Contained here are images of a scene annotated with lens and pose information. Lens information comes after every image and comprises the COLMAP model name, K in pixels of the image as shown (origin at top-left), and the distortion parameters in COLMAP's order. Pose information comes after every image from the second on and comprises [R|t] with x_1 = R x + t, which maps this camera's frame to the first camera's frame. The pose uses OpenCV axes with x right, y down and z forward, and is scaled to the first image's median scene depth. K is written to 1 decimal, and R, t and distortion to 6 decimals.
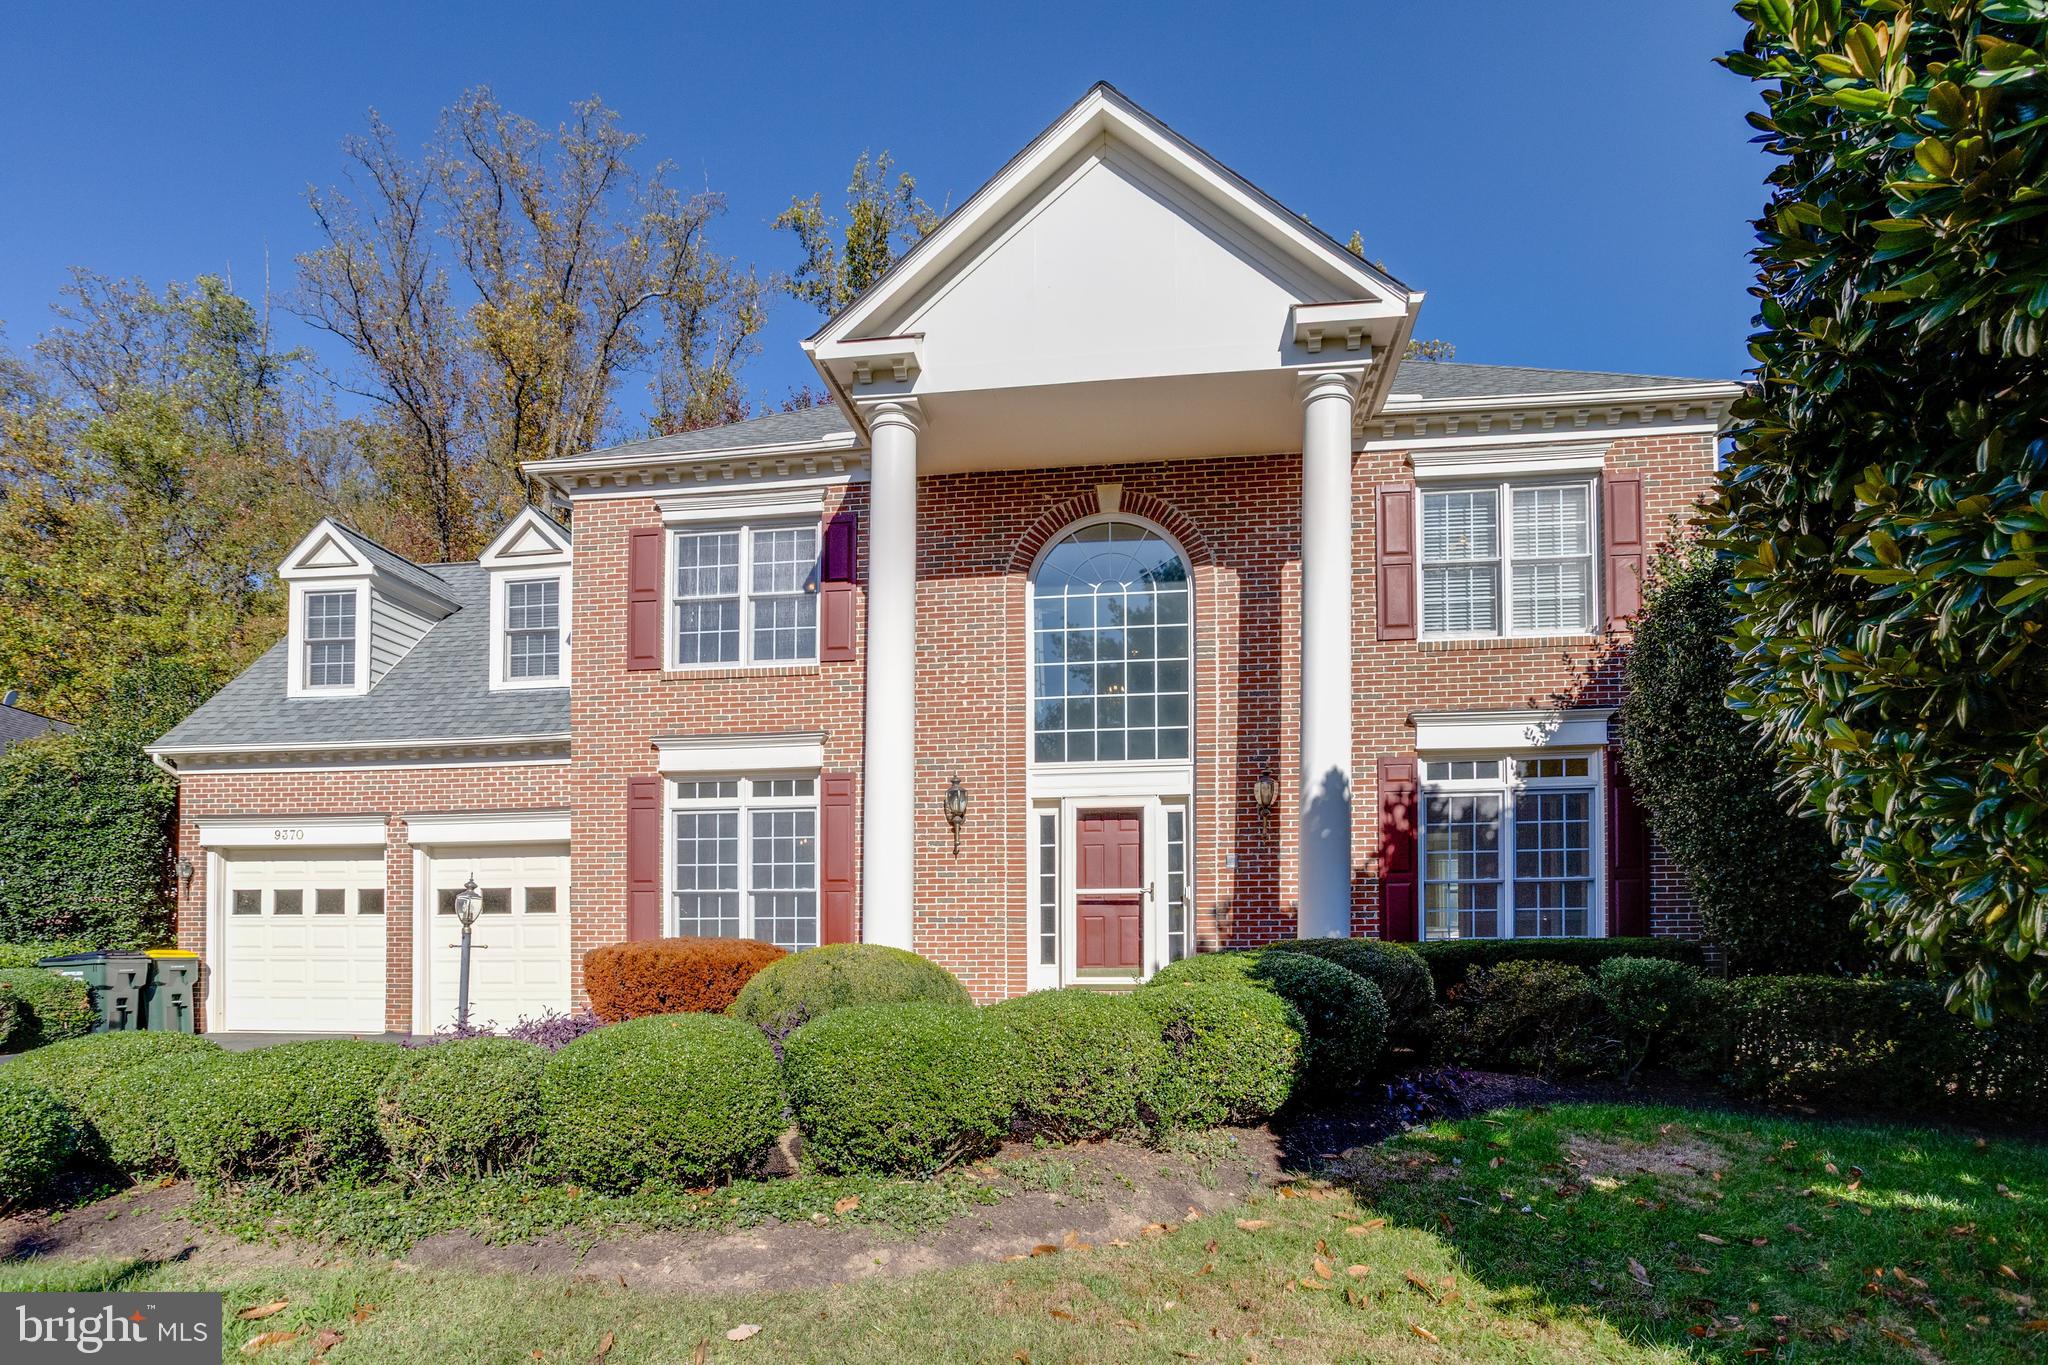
lens RADIAL K [[1006.3, 0, 1036.5], [0, 1006.3, 892.8], [0, 0, 1]] dist [-0.004618, 0.000456]
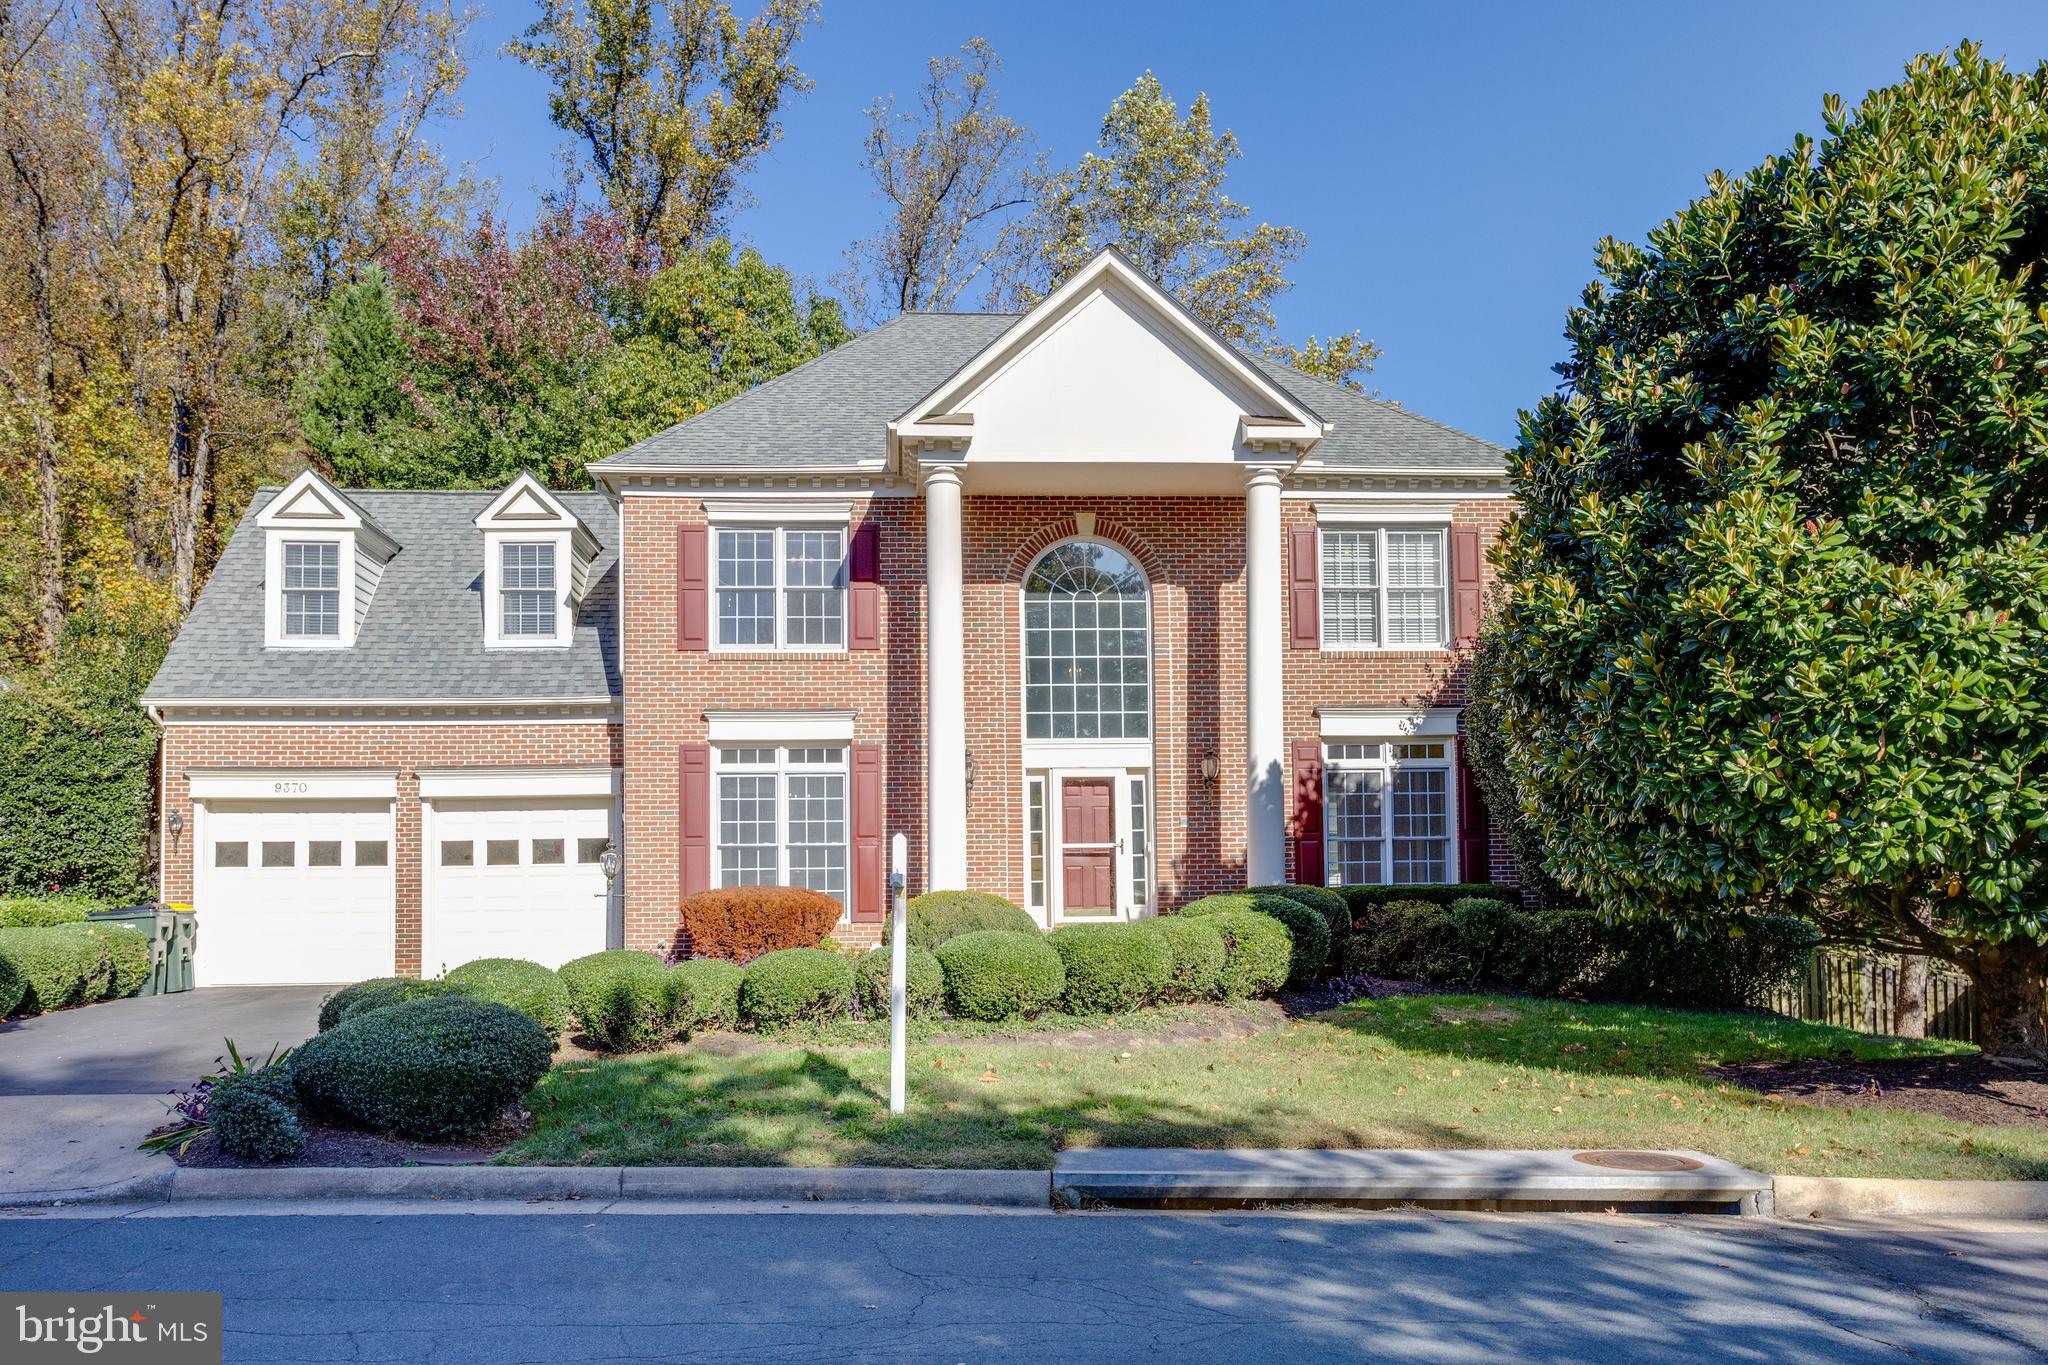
lens RADIAL K [[1599.3, 0, 1023.9], [0, 1599.3, 679.3], [0, 0, 1]] dist [0.066516, -0.006990]
pose [[0.970295, 0.027000, 0.240413, -0.469898], [-0.007903, 0.996760, -0.080048, -0.046290], [-0.241795, 0.075771, 0.967364, -0.867040]]
